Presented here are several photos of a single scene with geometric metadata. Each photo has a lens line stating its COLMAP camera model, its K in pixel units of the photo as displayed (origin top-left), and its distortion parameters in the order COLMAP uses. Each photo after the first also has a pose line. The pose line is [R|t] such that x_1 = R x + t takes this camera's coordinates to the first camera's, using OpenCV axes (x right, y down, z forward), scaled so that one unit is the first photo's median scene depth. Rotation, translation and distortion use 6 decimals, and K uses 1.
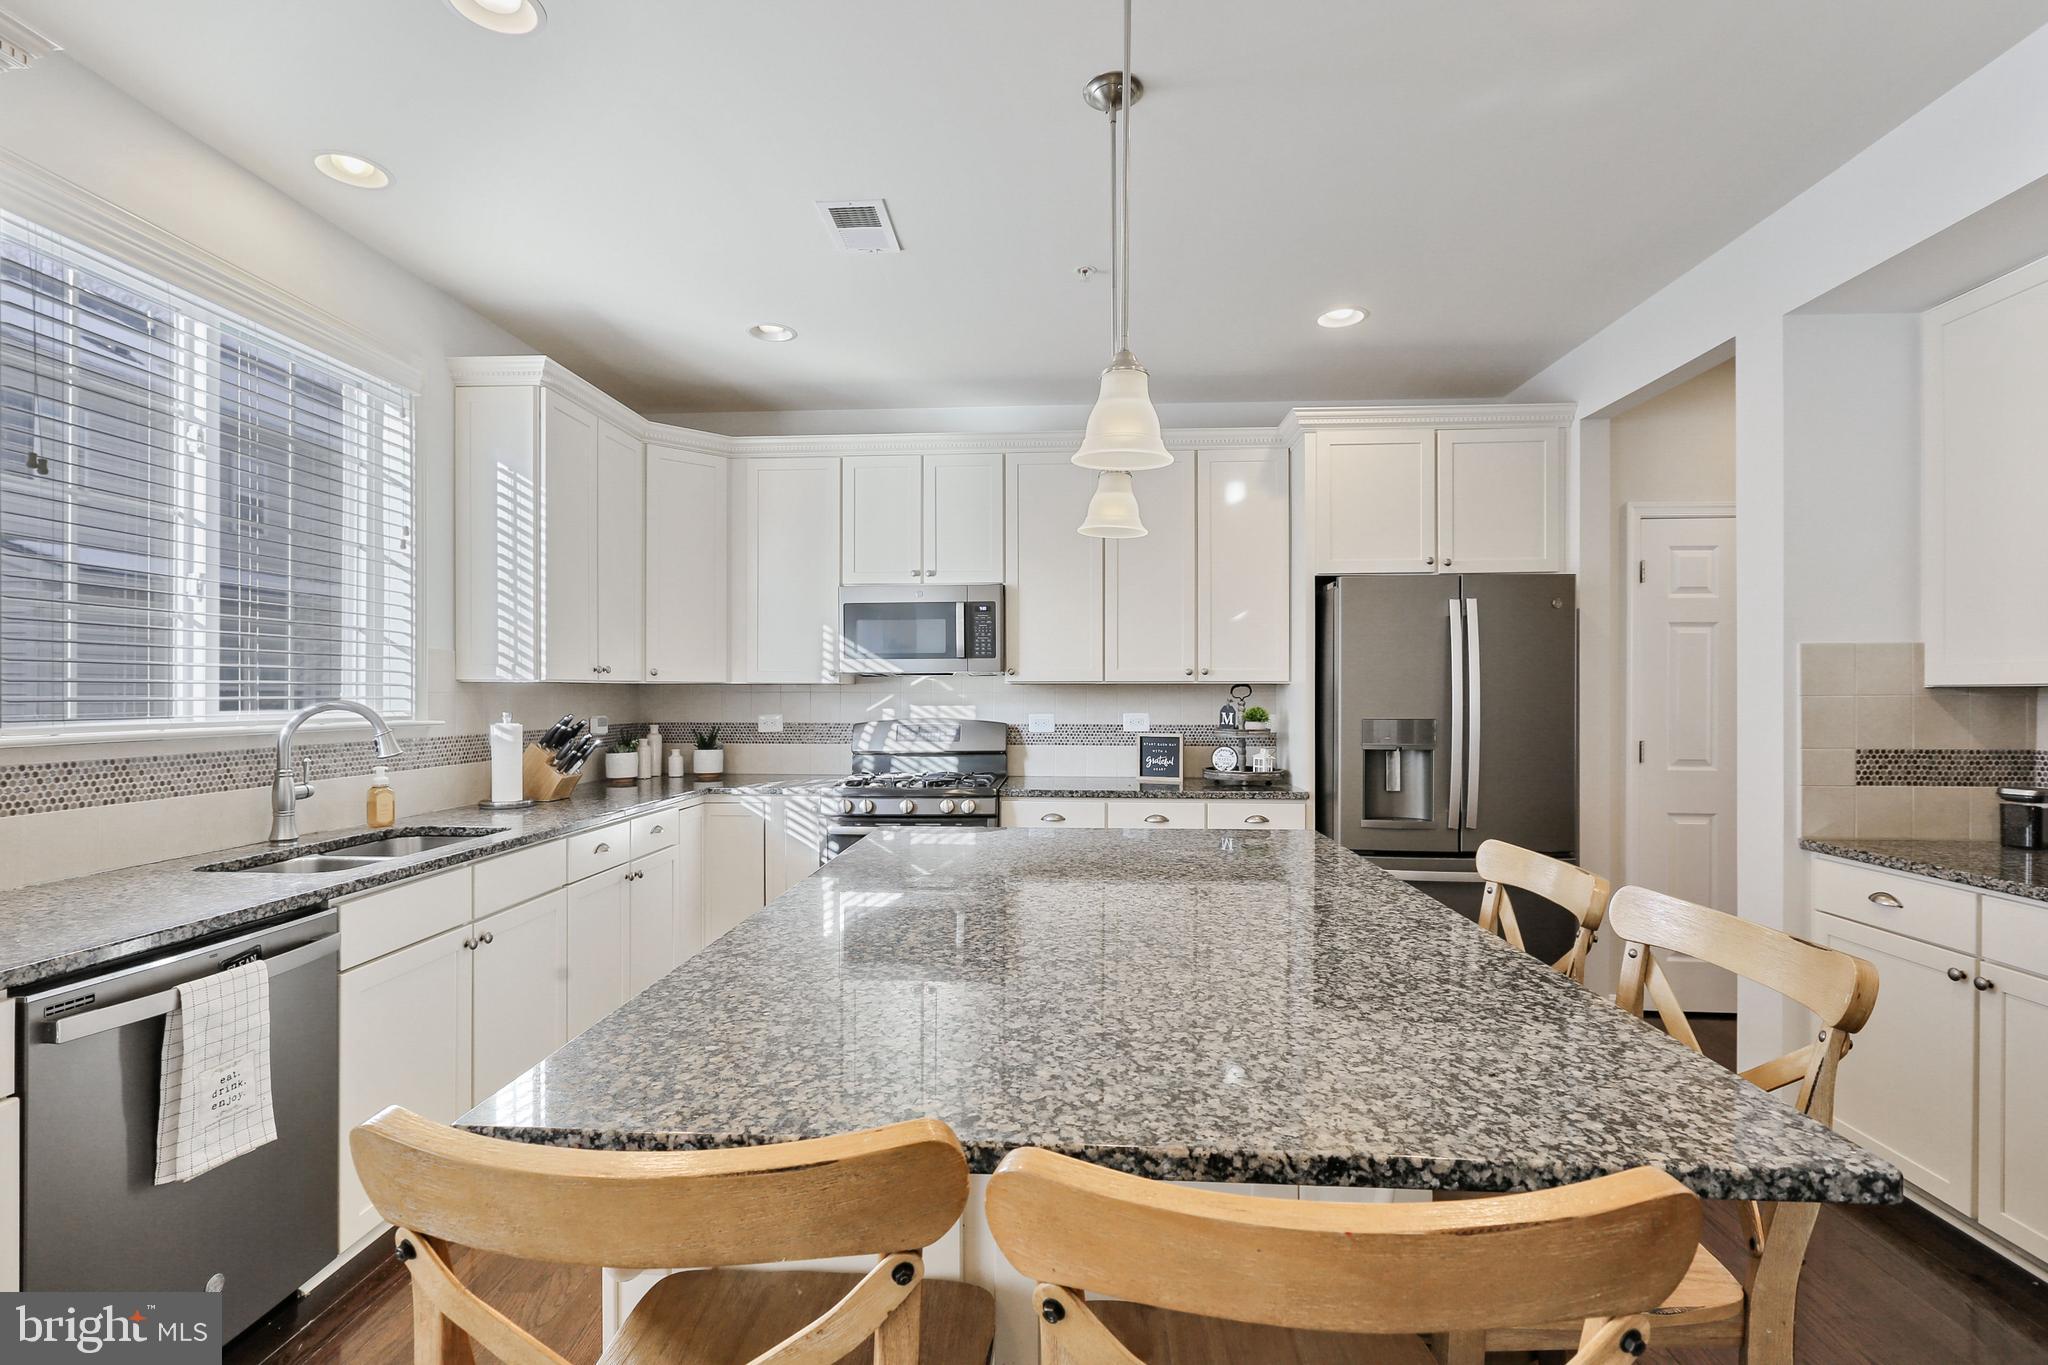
lens RADIAL K [[928.3, 0, 999.1], [0, 928.3, 706.7], [0, 0, 1]] dist [-0.010050, 0.005043]
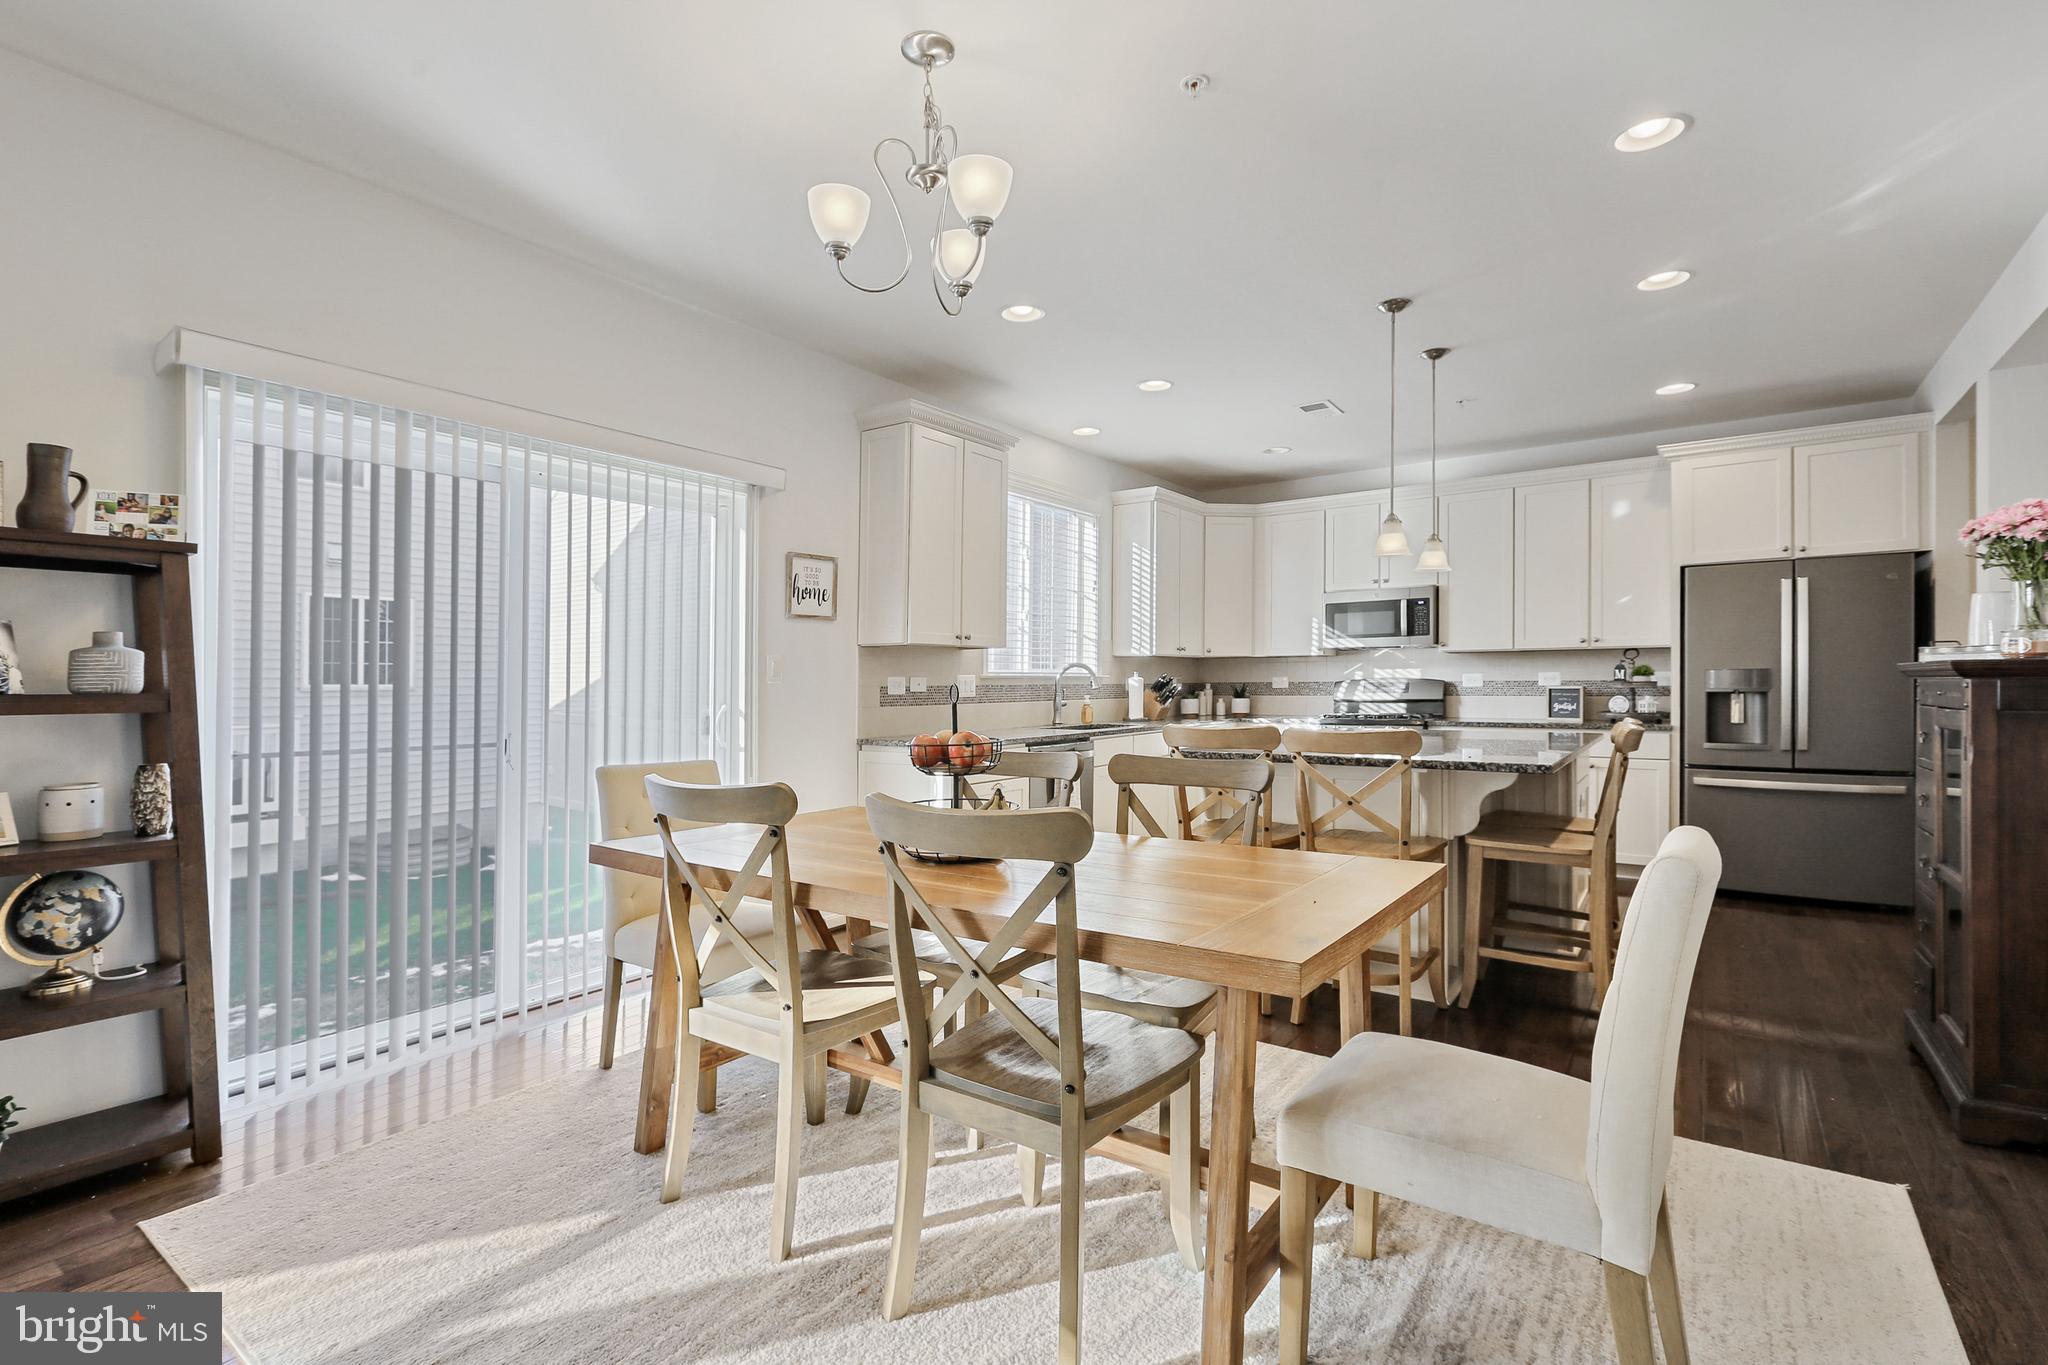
lens RADIAL K [[928.3, 0, 993.2], [0, 928.3, 708.5], [0, 0, 1]] dist [-0.010050, 0.005043]
pose [[0.843256, 0.007467, -0.537460, 0.215971], [-0.000131, 0.999906, 0.013687, 0.047595], [0.537511, -0.011471, 0.843178, -0.667085]]
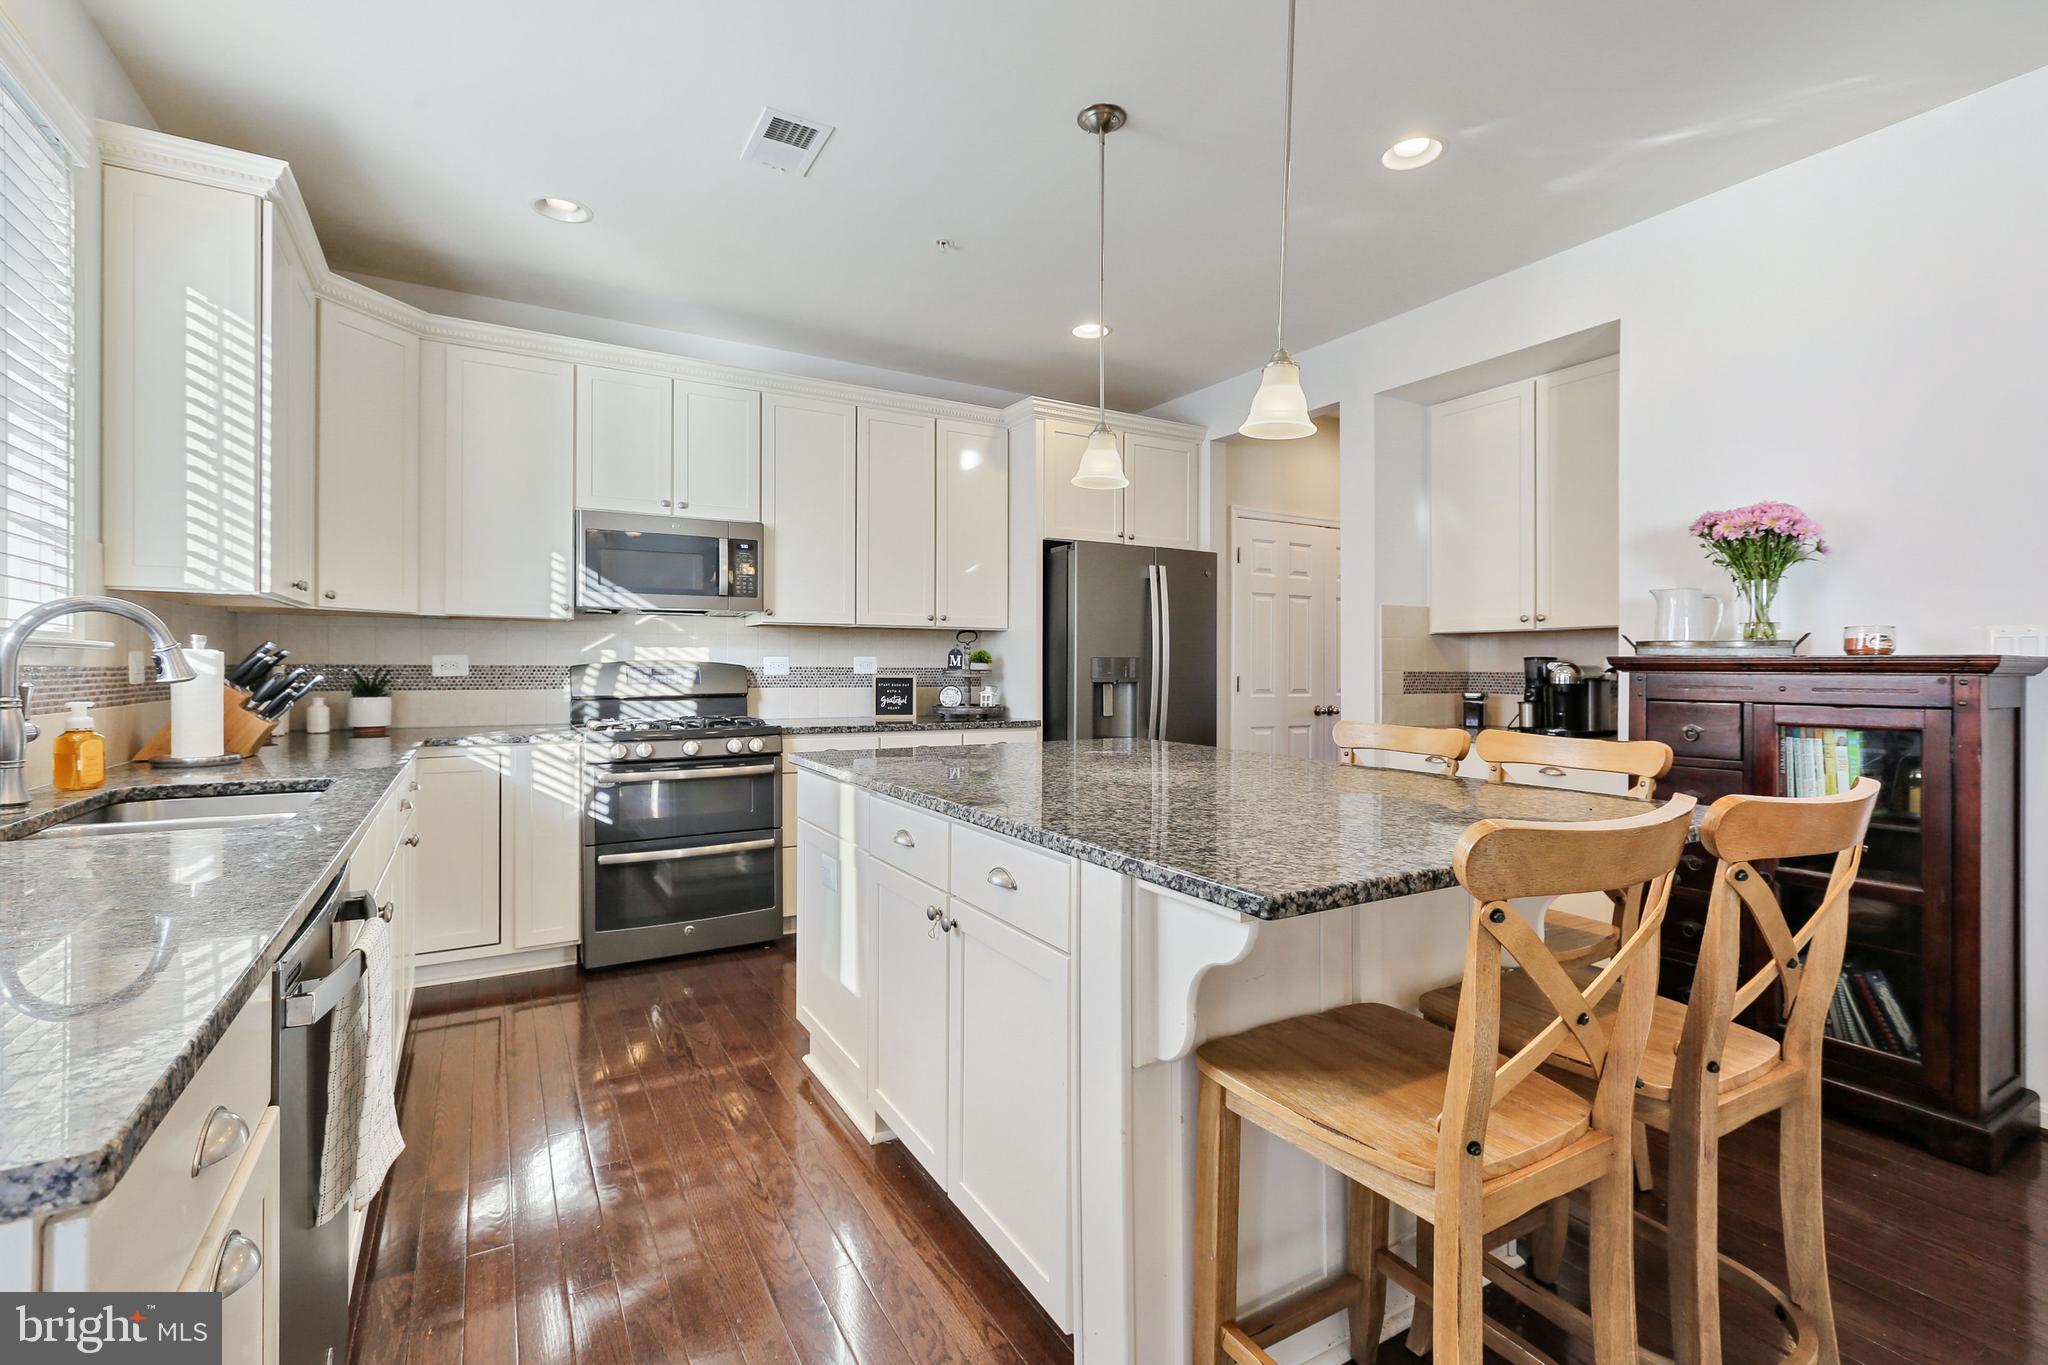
lens RADIAL K [[928.3, 0, 1023.5], [0, 928.3, 678.0], [0, 0, 1]] dist [-0.010050, 0.005043]
pose [[0.823179, -0.003700, 0.567769, -0.346818], [0.003407, 0.999993, 0.001577, 0.034547], [-0.567771, 0.000637, 0.823186, 0.031924]]
